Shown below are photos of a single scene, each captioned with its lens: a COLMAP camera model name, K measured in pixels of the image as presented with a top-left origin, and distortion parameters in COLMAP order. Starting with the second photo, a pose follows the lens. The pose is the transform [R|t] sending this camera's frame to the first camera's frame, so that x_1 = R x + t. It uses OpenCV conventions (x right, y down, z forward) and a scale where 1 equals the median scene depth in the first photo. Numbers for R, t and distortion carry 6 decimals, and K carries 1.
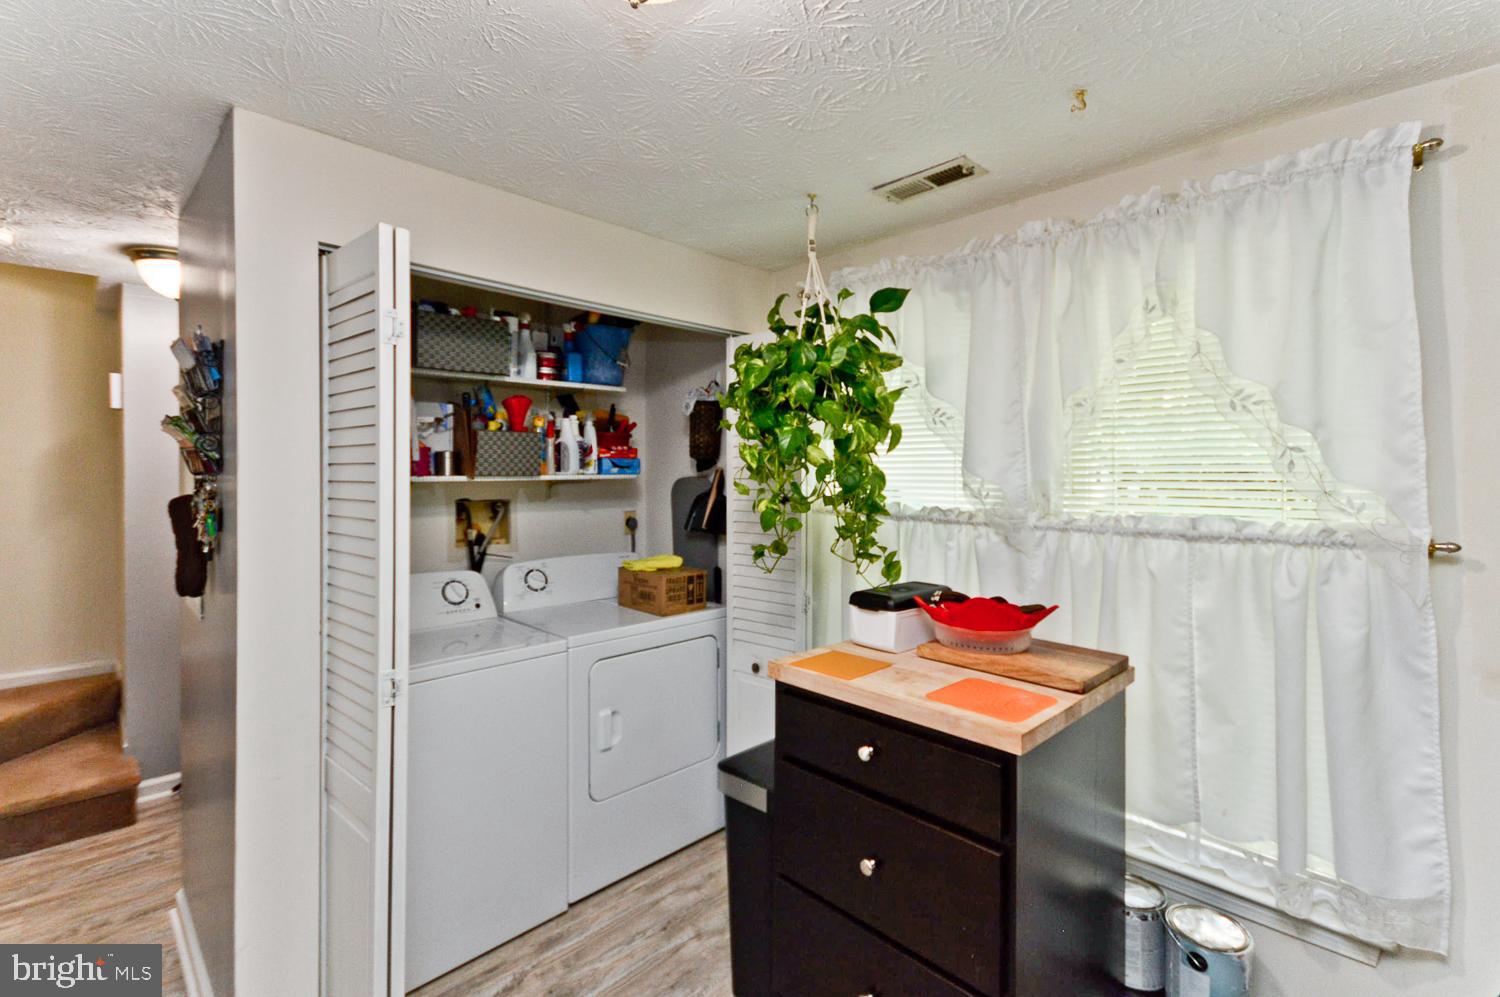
lens RADIAL K [[688.3, 0, 757.0], [0, 688.3, 484.3], [0, 0, 1]] dist [0.005045, -0.001620]
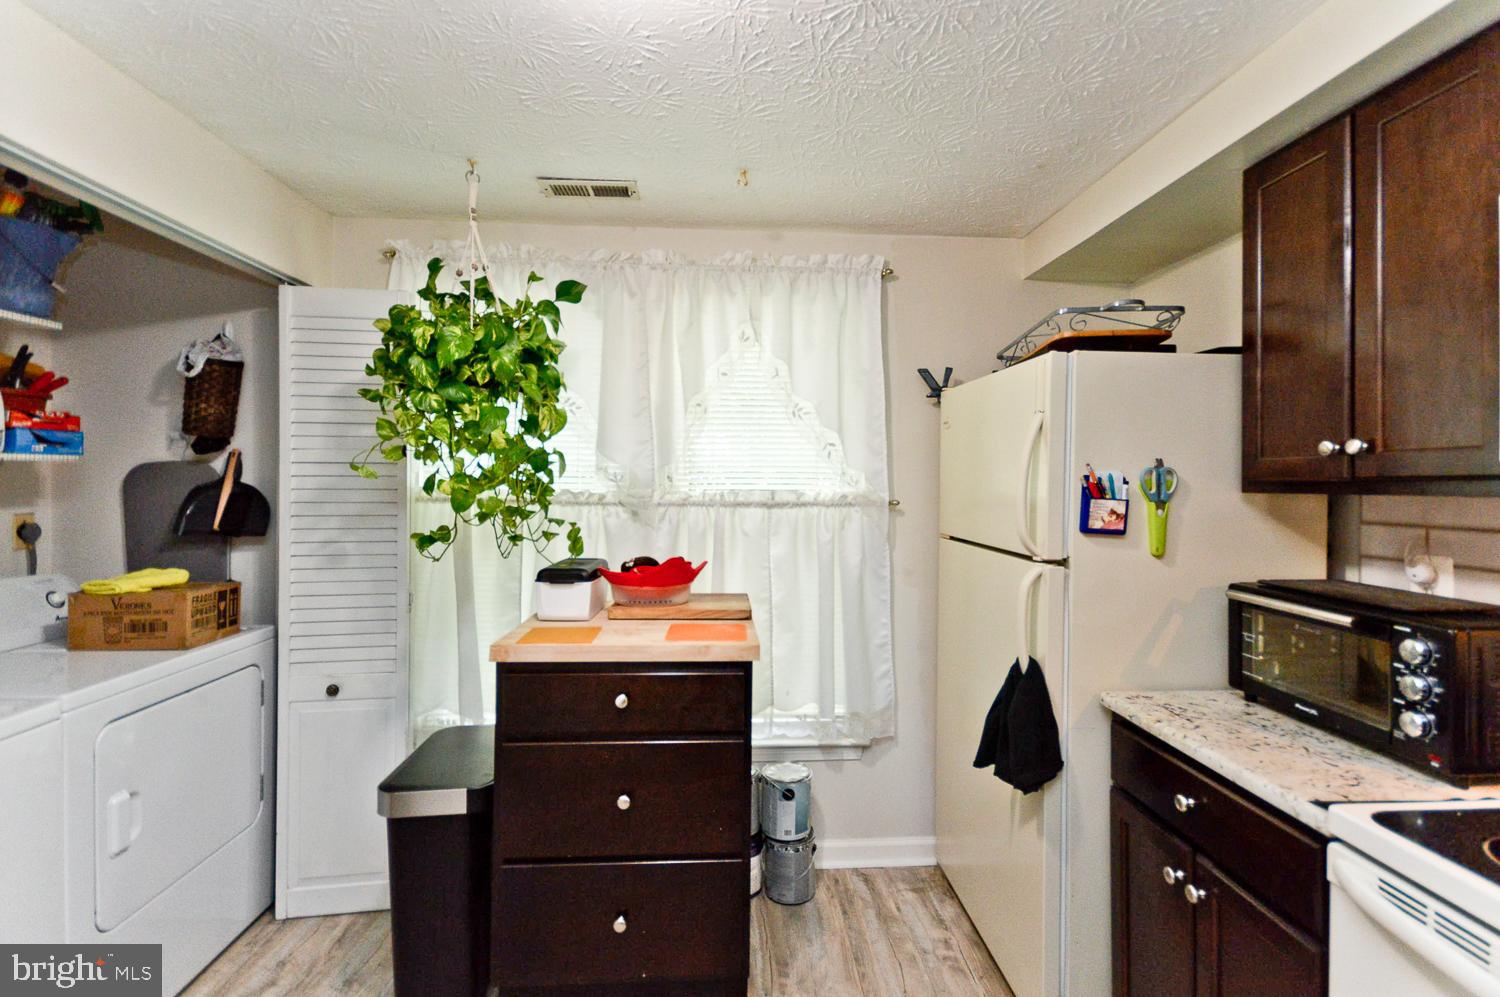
lens RADIAL K [[688.3, 0, 789.9], [0, 688.3, 486.3], [0, 0, 1]] dist [0.005045, -0.001620]
pose [[0.641687, -0.007371, 0.766931, -0.409590], [0.009008, 0.999957, 0.002075, 0.034262], [-0.766914, 0.005577, 0.641726, 0.059884]]
